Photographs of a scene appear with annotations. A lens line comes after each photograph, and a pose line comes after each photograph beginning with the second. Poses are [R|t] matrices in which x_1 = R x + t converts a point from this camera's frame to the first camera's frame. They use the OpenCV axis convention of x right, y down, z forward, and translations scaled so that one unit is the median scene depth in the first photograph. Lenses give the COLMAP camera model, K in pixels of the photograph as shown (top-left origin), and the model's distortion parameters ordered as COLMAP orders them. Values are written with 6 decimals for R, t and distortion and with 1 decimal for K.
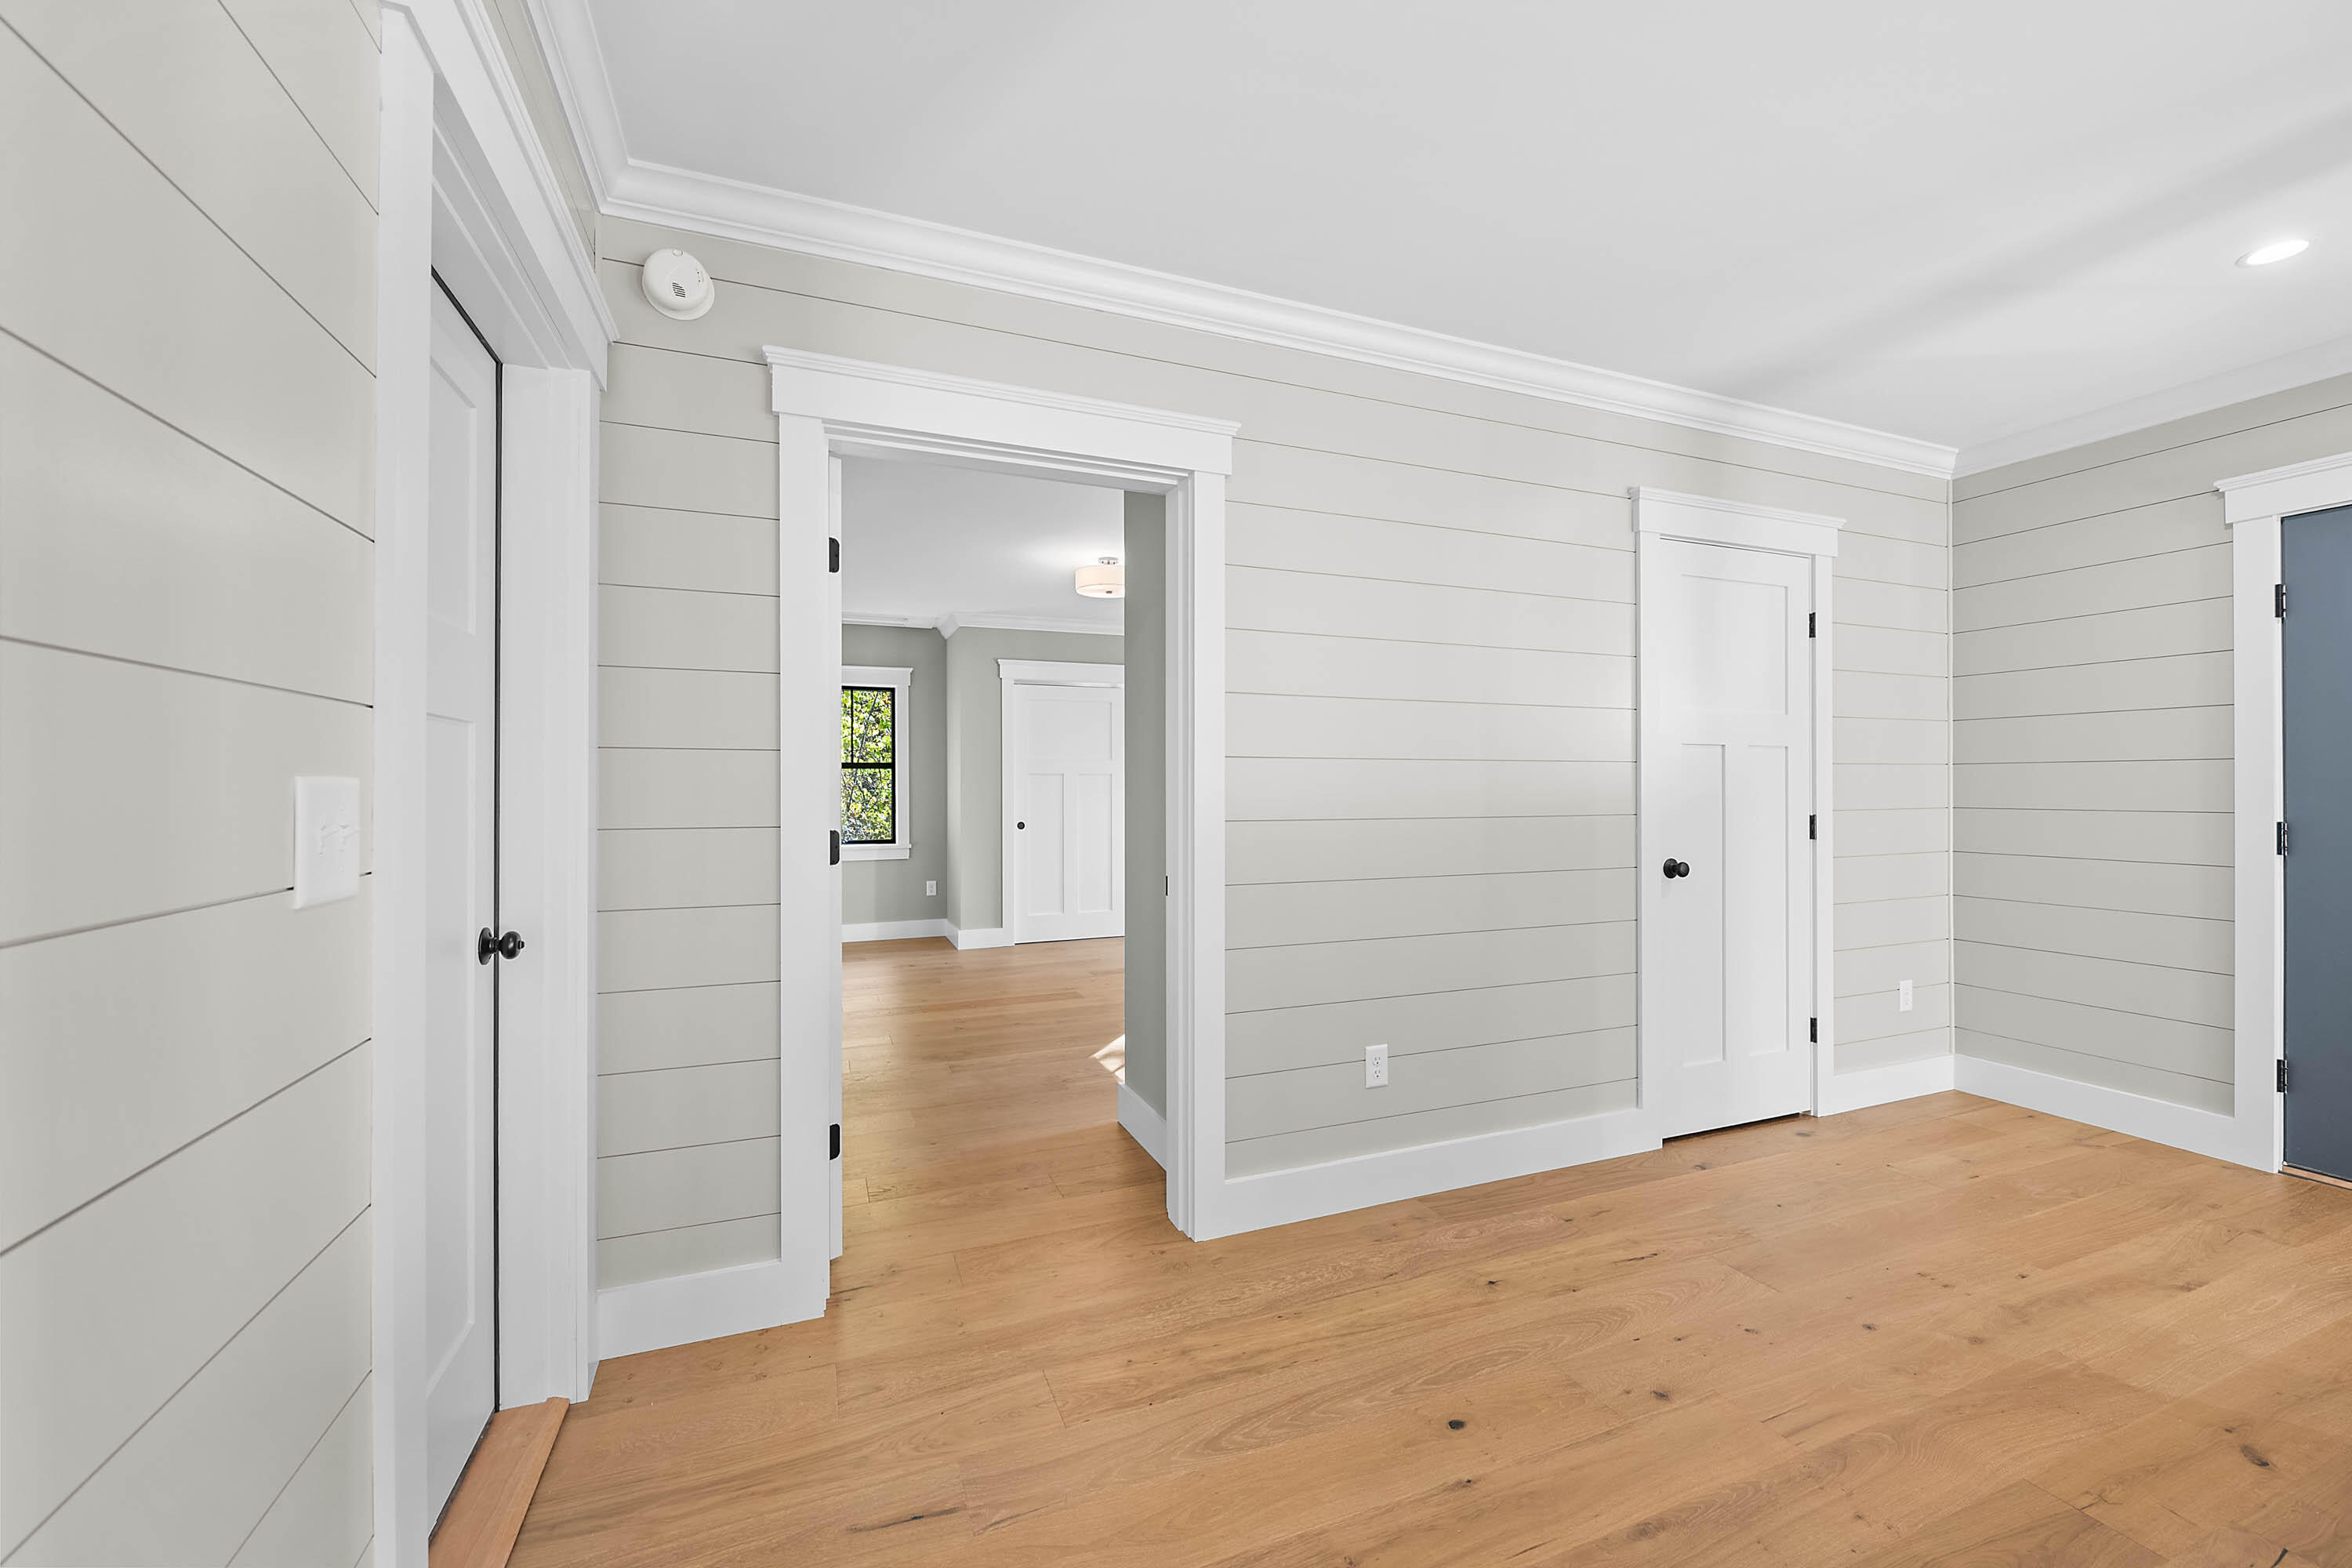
lens RADIAL K [[930.9, 0, 1170.6], [0, 930.9, 784.7], [0, 0, 1]] dist [-0.002595, -0.001291]
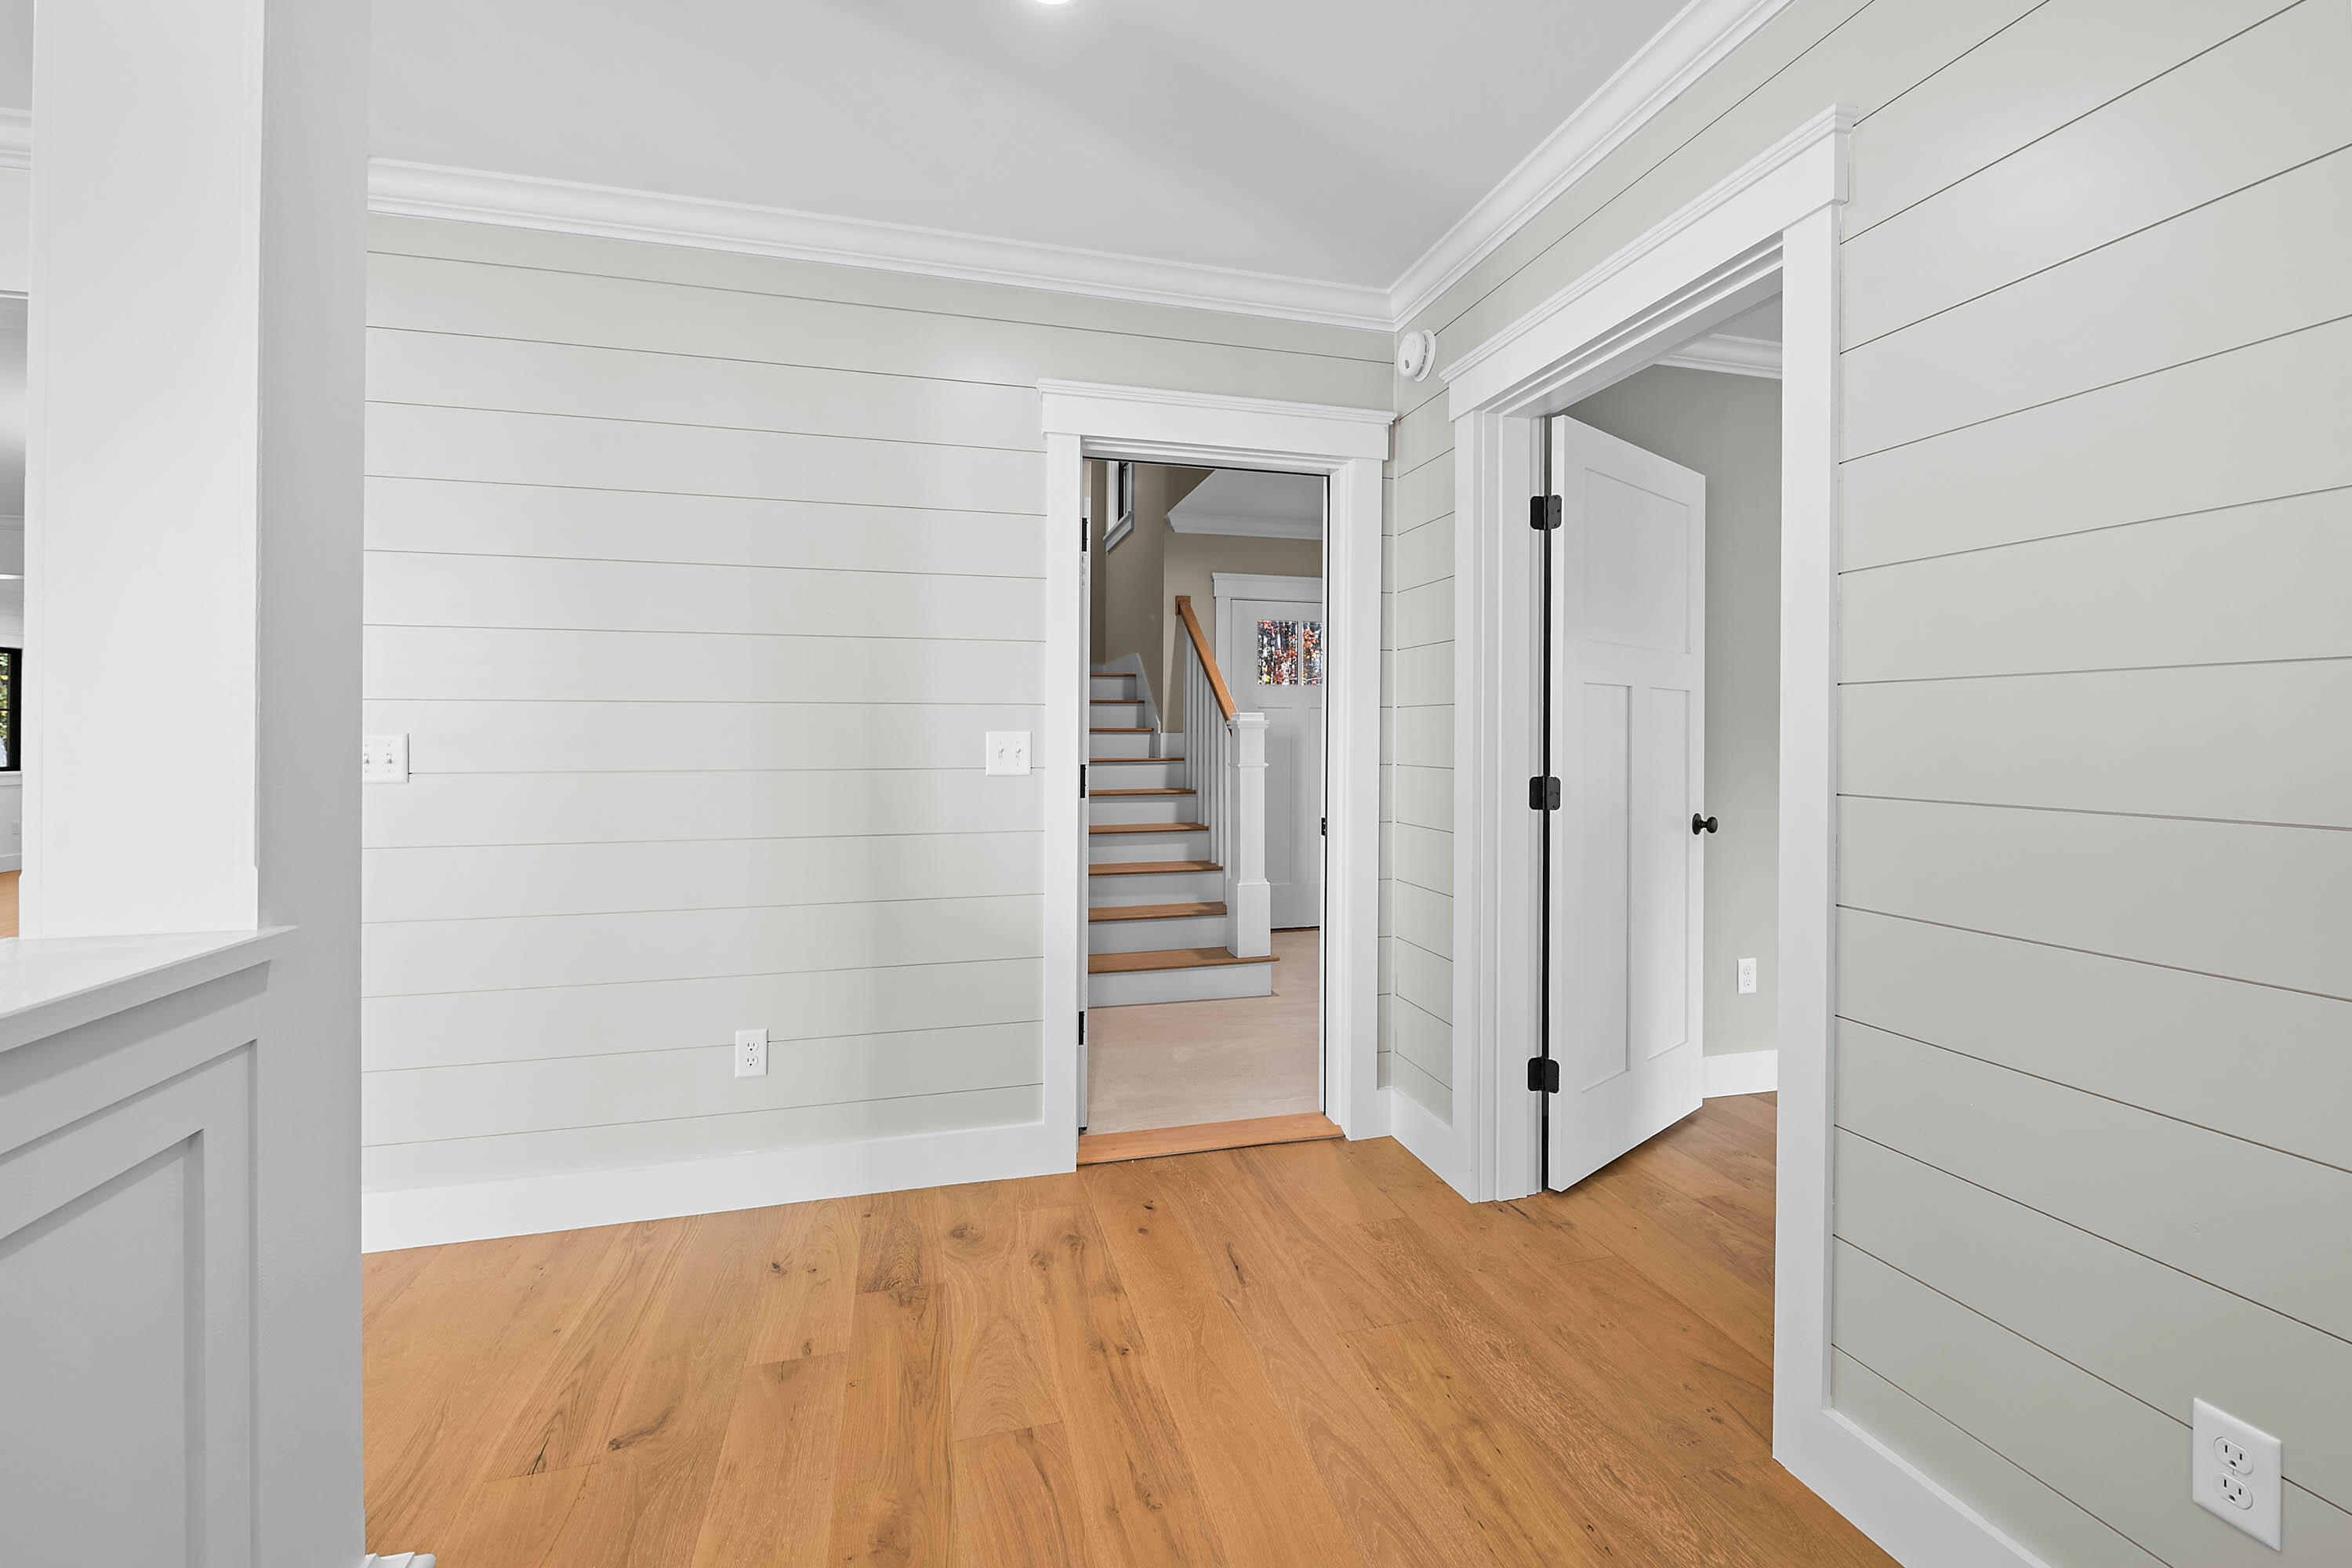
lens RADIAL K [[954.6, 0, 1154.5], [0, 954.6, 726.7], [0, 0, 1]] dist [-0.004852, -0.000338]
pose [[-0.122406, -0.008122, -0.992447, 0.930819], [-0.003971, 0.999963, -0.007694, 0.005623], [0.992472, 0.002999, -0.122433, 0.859682]]
